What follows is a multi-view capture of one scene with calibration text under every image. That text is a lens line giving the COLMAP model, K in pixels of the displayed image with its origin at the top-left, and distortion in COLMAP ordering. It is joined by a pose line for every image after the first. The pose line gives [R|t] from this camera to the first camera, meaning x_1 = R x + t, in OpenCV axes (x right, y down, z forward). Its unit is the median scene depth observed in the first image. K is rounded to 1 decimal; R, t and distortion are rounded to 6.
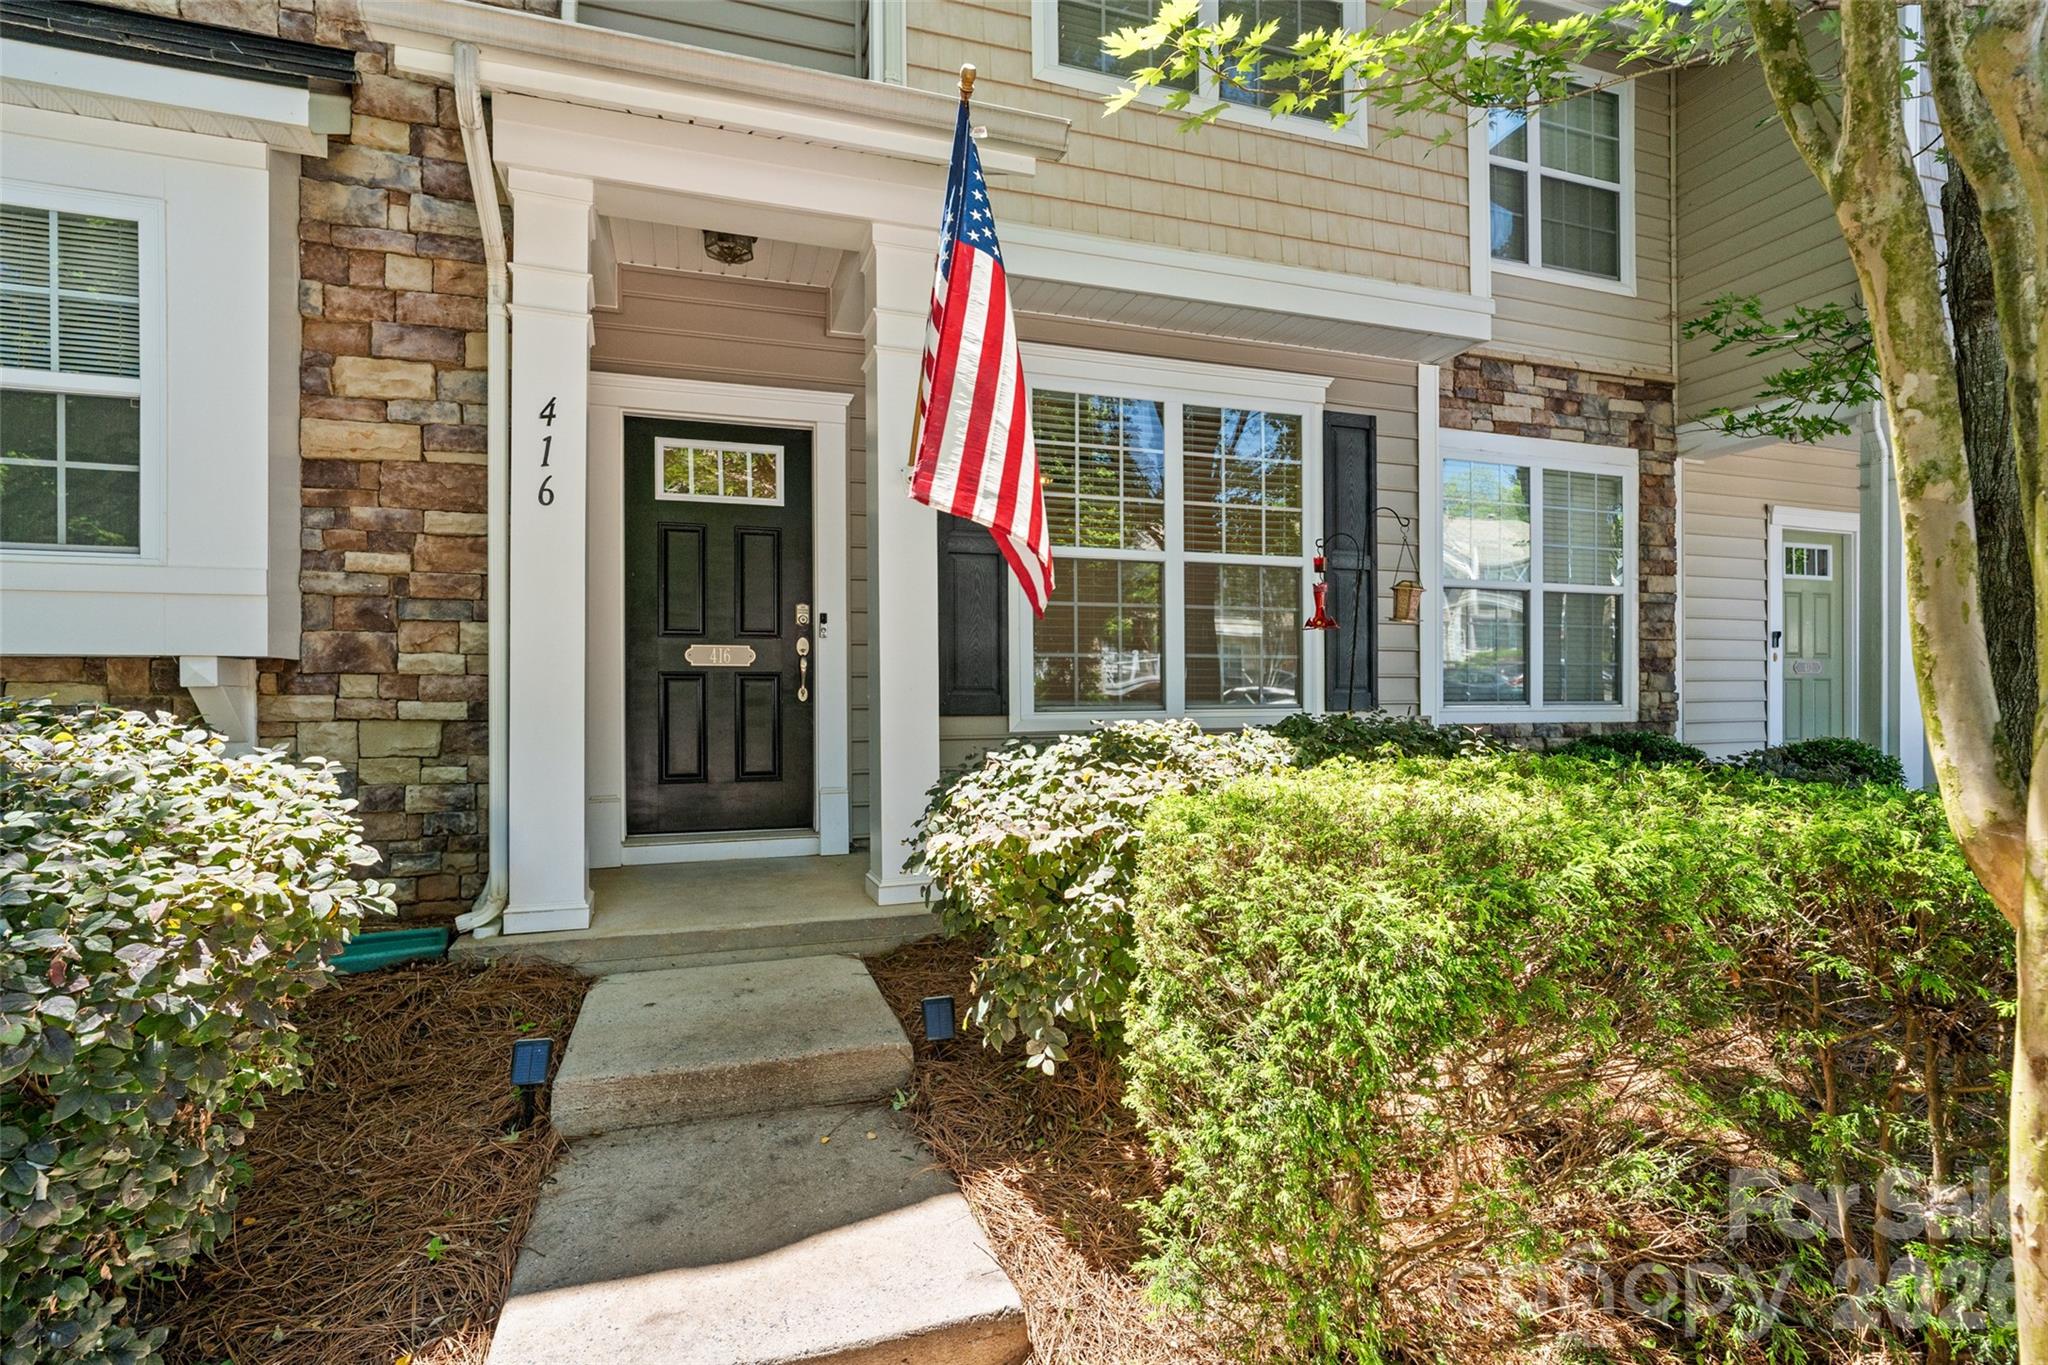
lens RADIAL K [[997.9, 0, 1034.3], [0, 997.9, 686.7], [0, 0, 1]] dist [-0.003899, -0.000202]
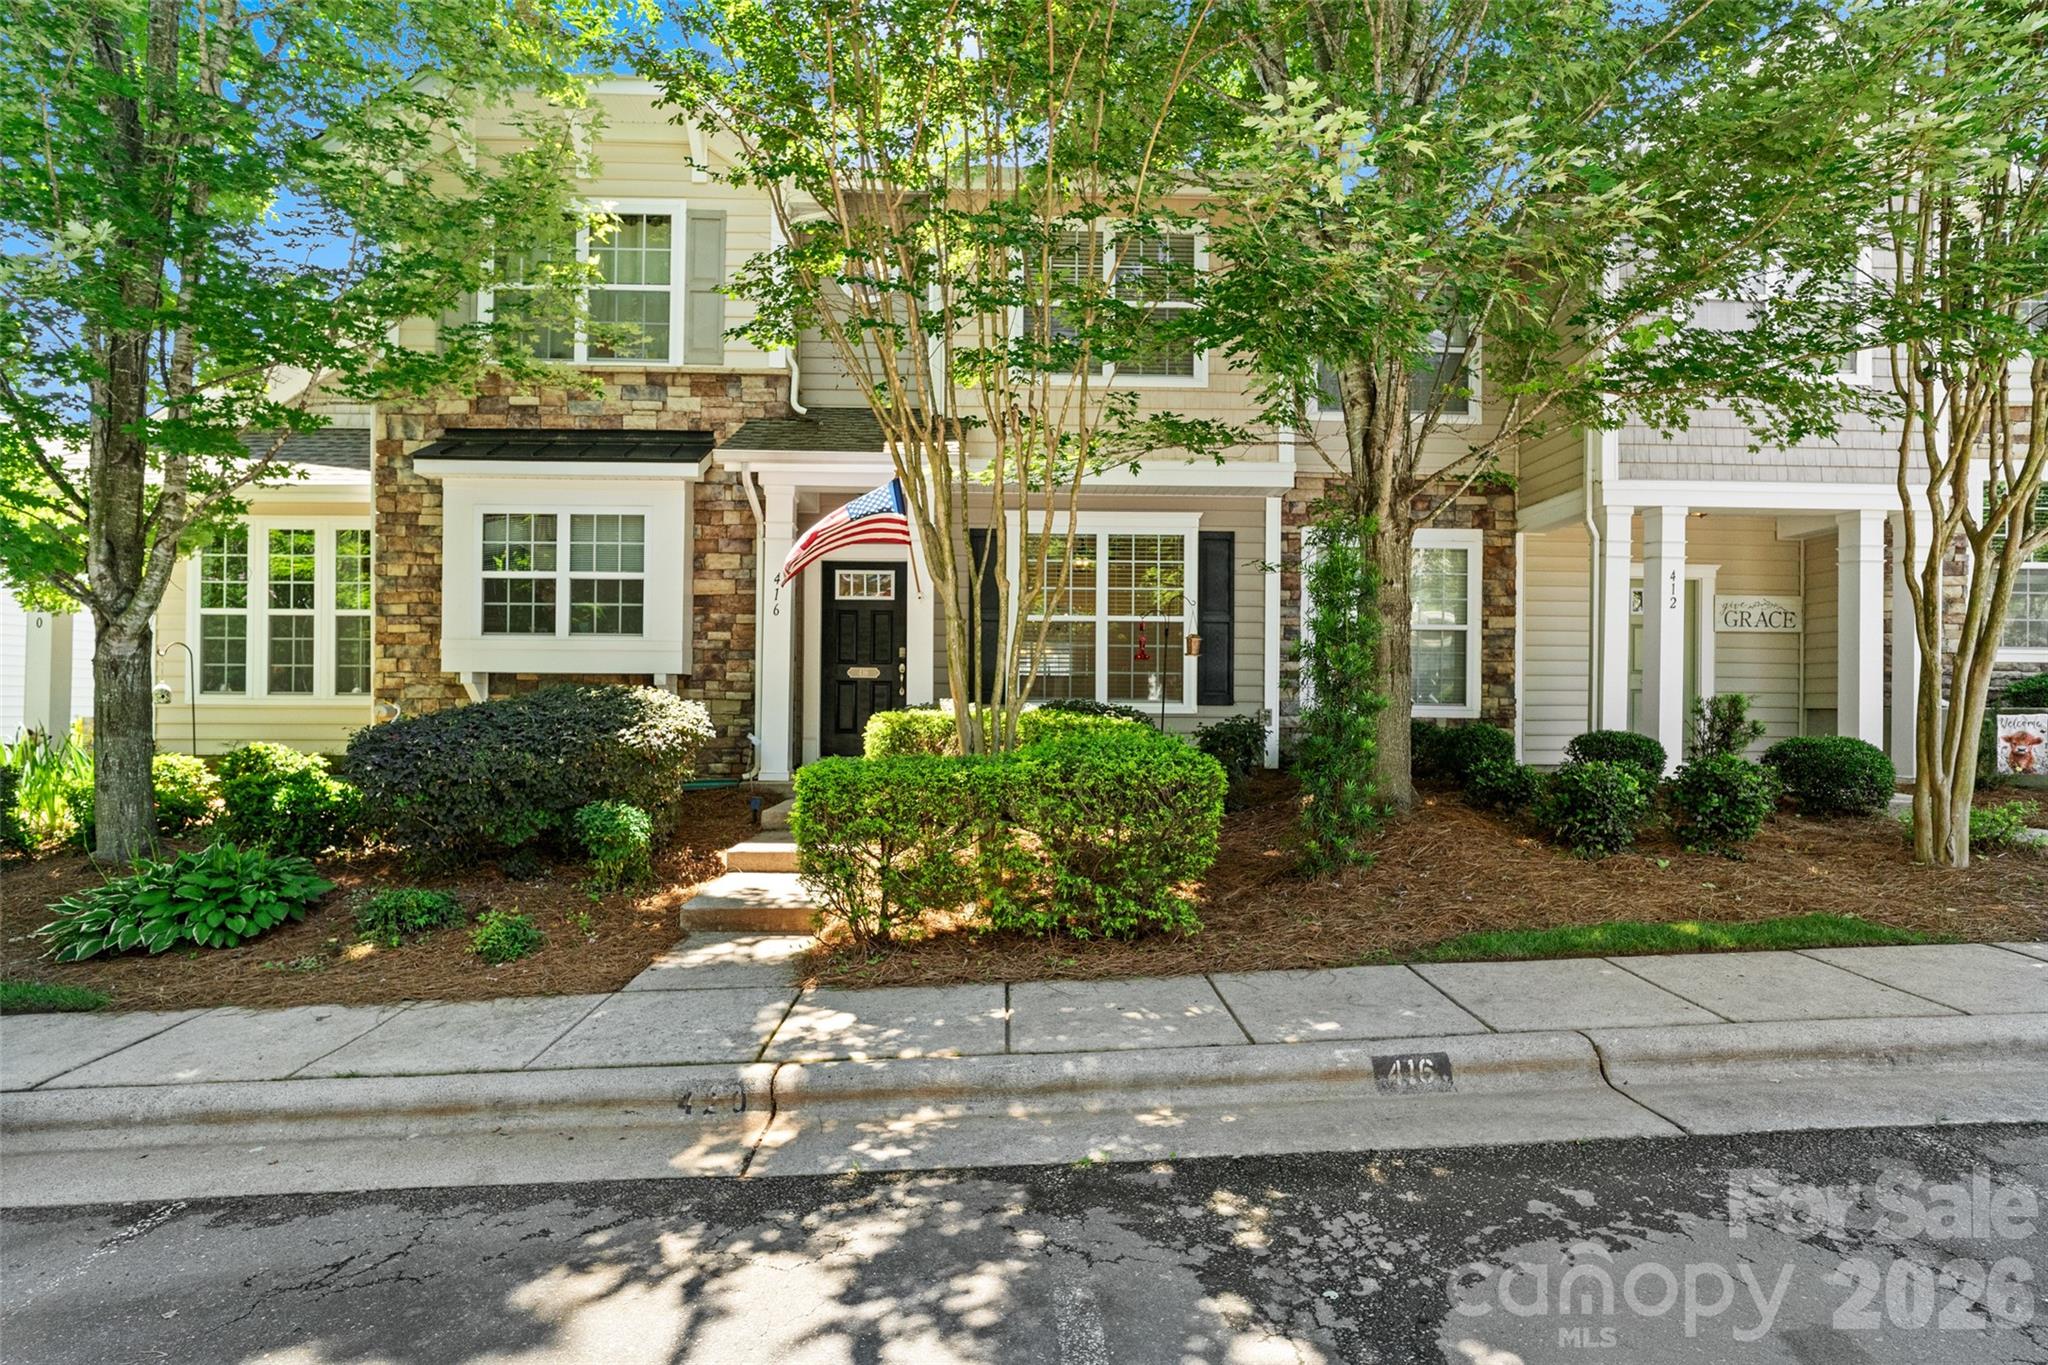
lens RADIAL K [[997.9, 0, 1025.1], [0, 997.9, 680.2], [0, 0, 1]] dist [-0.003899, -0.000202]
pose [[0.955109, 0.004476, -0.296220, 0.630535], [-0.009330, 0.999844, -0.014974, 0.012364], [0.296107, 0.017066, 0.955002, -0.897313]]
